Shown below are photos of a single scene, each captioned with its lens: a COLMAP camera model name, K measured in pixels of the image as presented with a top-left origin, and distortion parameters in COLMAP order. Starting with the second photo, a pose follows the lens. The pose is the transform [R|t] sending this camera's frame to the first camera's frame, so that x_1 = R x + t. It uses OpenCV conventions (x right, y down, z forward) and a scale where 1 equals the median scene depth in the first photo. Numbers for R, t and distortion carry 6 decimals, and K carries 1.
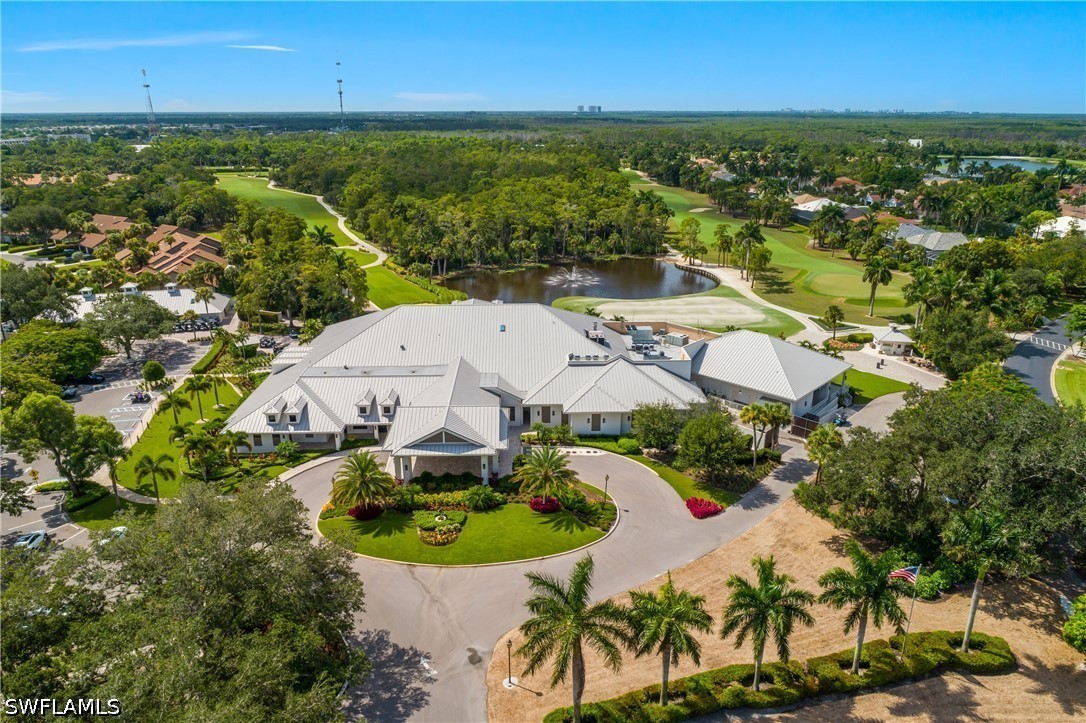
lens RADIAL K [[723.0, 0, 544.3], [0, 723.0, 361.4], [0, 0, 1]] dist [-0.014843, 0.012615]
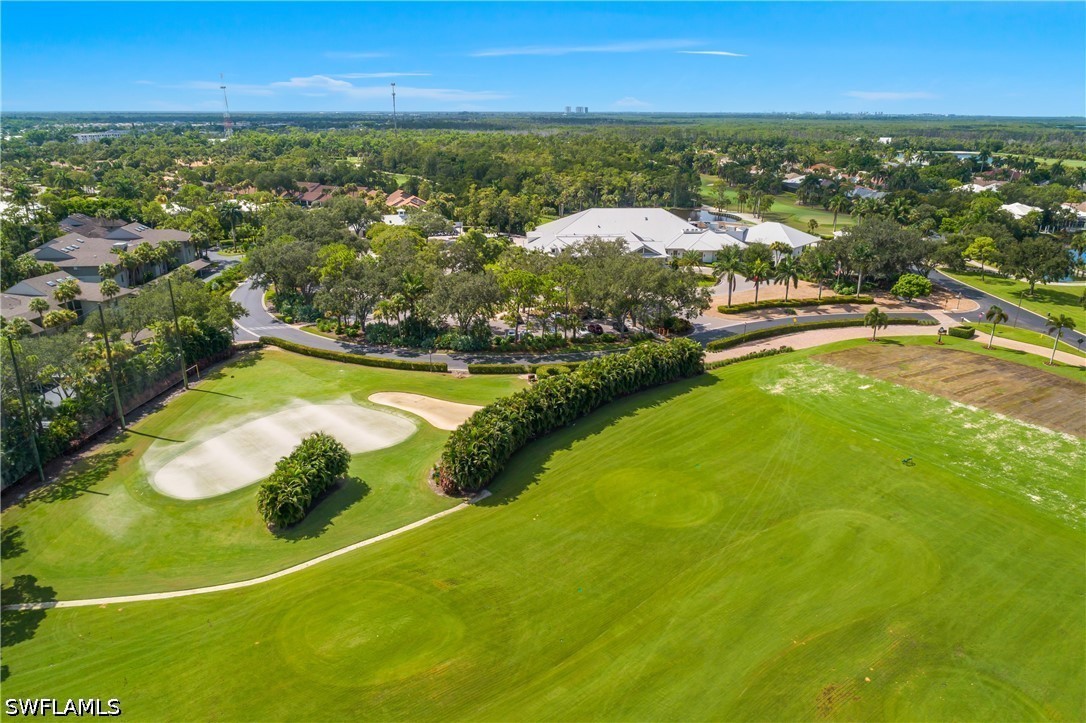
lens RADIAL K [[723.0, 0, 541.2], [0, 723.0, 361.5], [0, 0, 1]] dist [-0.014843, 0.012615]
pose [[0.999824, -0.001006, 0.018708, -0.273396], [0.001017, 0.999999, -0.000573, 0.247653], [-0.018708, 0.000592, 0.999825, -0.695732]]
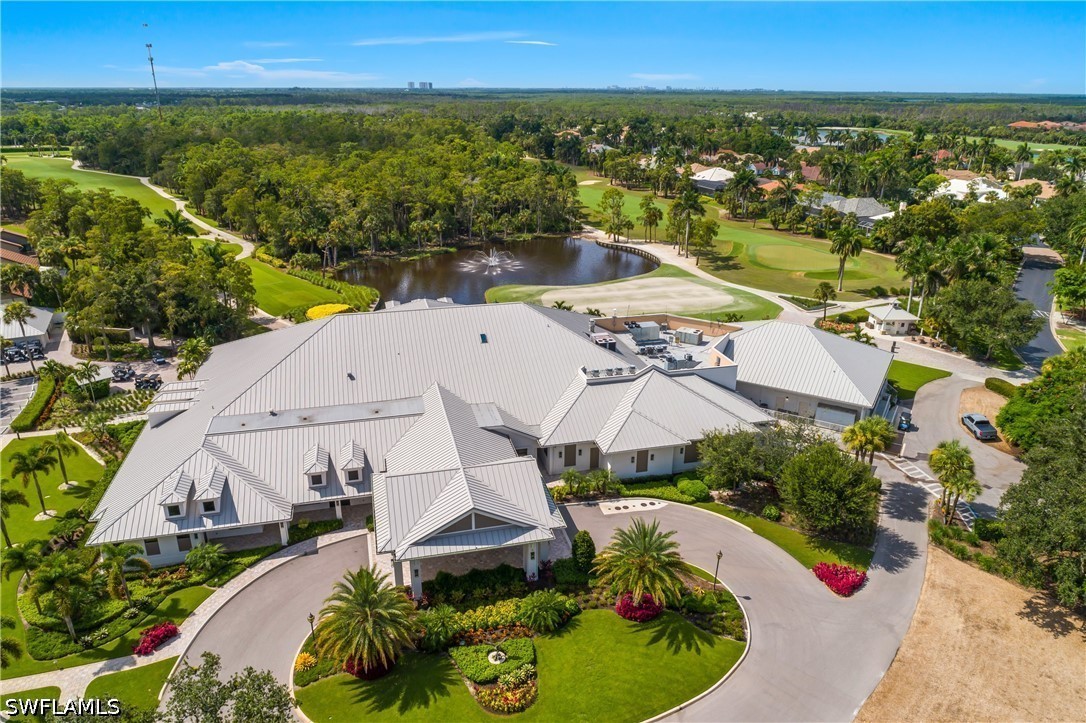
lens RADIAL K [[723.0, 0, 542.9], [0, 723.0, 362.9], [0, 0, 1]] dist [-0.014843, 0.012615]
pose [[0.976057, -0.073578, 0.204691, -0.108106], [0.067427, 0.997043, 0.036873, -0.031530], [-0.206798, -0.022188, 0.978132, 0.188026]]
